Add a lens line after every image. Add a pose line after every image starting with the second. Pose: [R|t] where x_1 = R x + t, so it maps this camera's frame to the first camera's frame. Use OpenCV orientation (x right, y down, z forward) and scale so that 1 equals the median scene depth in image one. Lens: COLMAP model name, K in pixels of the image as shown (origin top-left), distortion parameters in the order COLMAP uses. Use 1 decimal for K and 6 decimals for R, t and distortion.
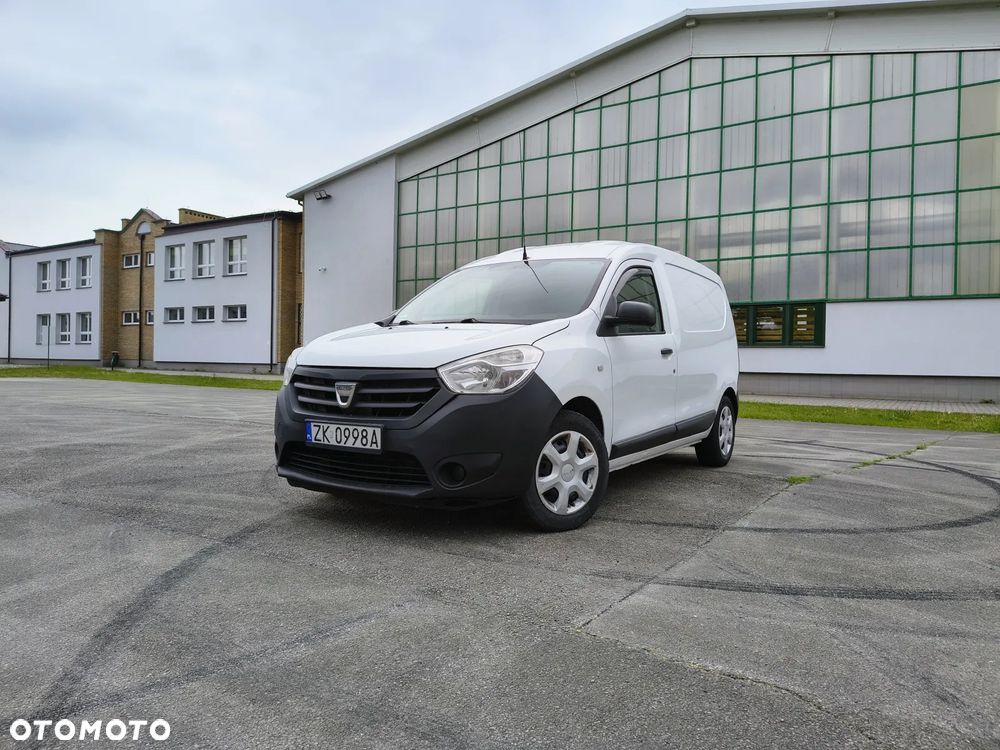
lens RADIAL K [[700.4, 0, 503.9], [0, 700.4, 365.8], [0, 0, 1]] dist [0.047702, -0.049357]
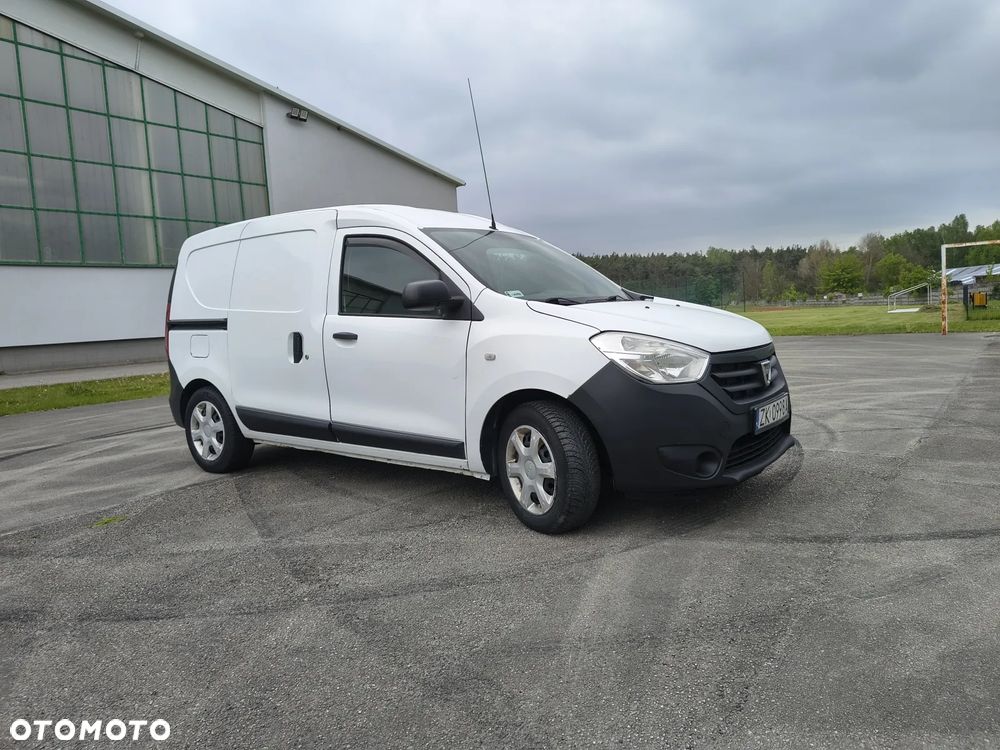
lens RADIAL K [[689.8, 0, 527.3], [0, 689.8, 371.0], [0, 0, 1]] dist [0.046562, -0.057579]
pose [[0.031622, -0.108142, 0.993632, -0.897172], [0.052136, 0.992955, 0.106409, -0.063124], [-0.998139, 0.048439, 0.037037, 0.950465]]
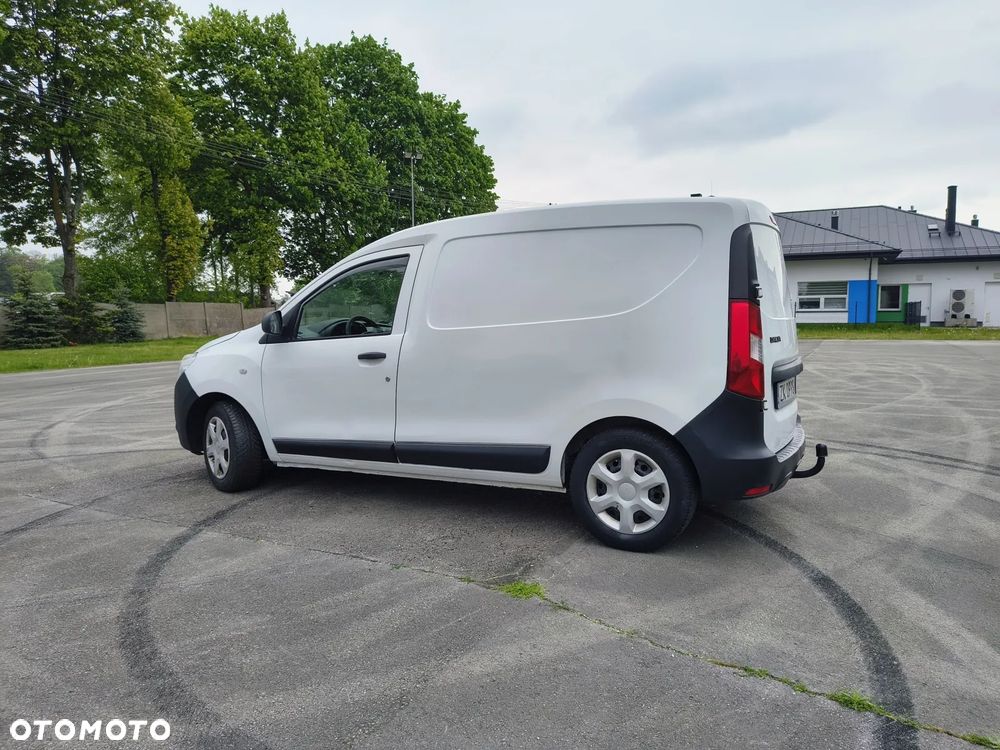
lens RADIAL K [[688.7, 0, 509.8], [0, 688.7, 371.5], [0, 0, 1]] dist [0.043703, -0.062717]
pose [[0.093021, 0.062783, -0.993683, 1.102725], [0.011905, 0.997868, 0.064162, -0.054481], [0.995593, -0.017798, 0.092076, 1.094175]]
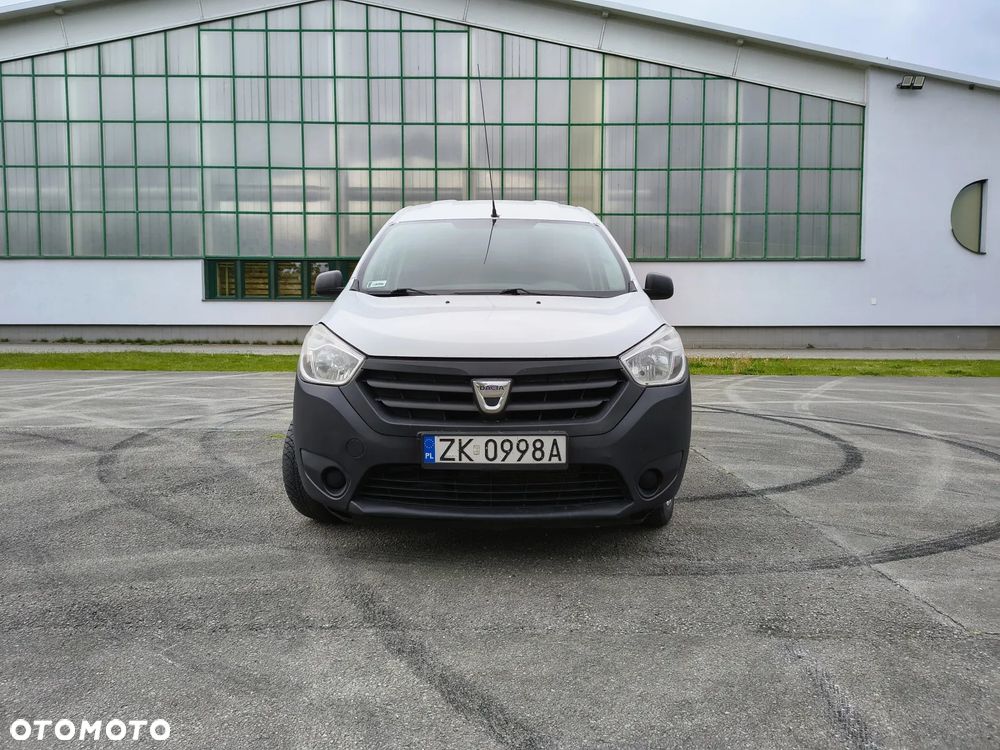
lens RADIAL K [[697.8, 0, 496.0], [0, 697.8, 367.8], [0, 0, 1]] dist [0.054157, -0.072132]
pose [[0.839099, -0.052944, 0.541396, -0.453394], [0.013319, 0.996954, 0.076850, -0.033039], [-0.543815, -0.057274, 0.837248, 0.272375]]
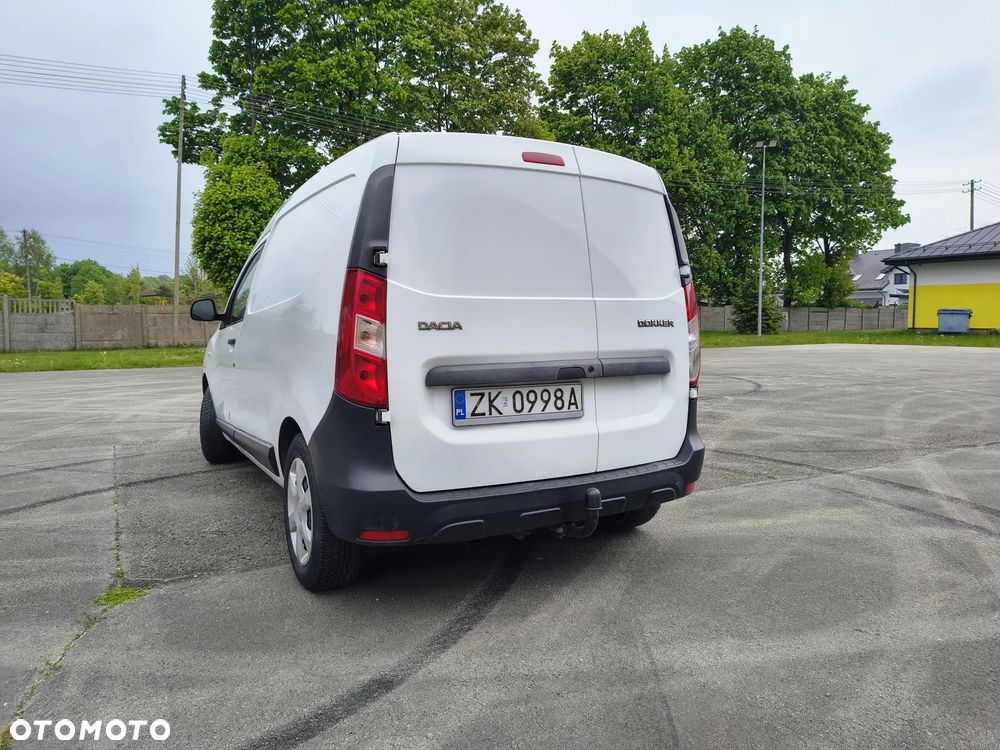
lens RADIAL K [[685.4, 0, 488.6], [0, 685.4, 351.6], [0, 0, 1]] dist [0.055381, -0.064575]
pose [[-0.477939, 0.021671, -0.878126, 0.840209], [-0.005802, 0.999596, 0.027826, -0.033714], [0.878374, 0.018394, -0.477620, 1.698792]]
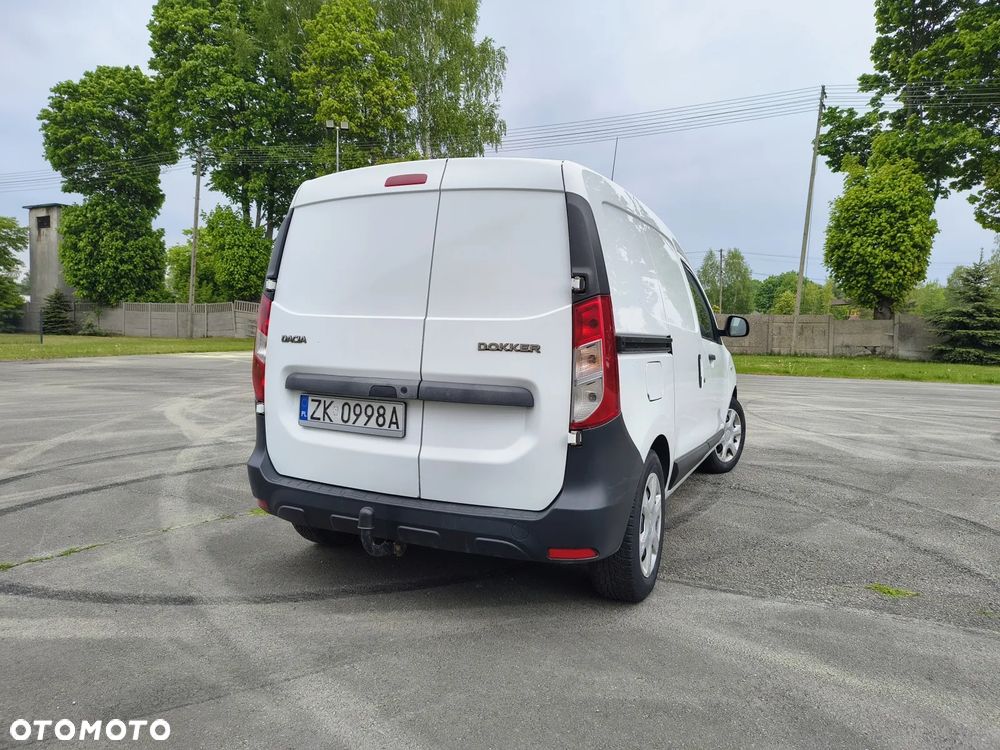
lens RADIAL K [[681.4, 0, 502.7], [0, 681.4, 349.7], [0, 0, 1]] dist [0.028778, -0.029088]
pose [[-0.988495, -0.036925, -0.146680, 0.329014], [-0.042846, 0.998381, 0.037408, -0.059110], [0.145061, 0.043262, -0.988476, 2.039868]]
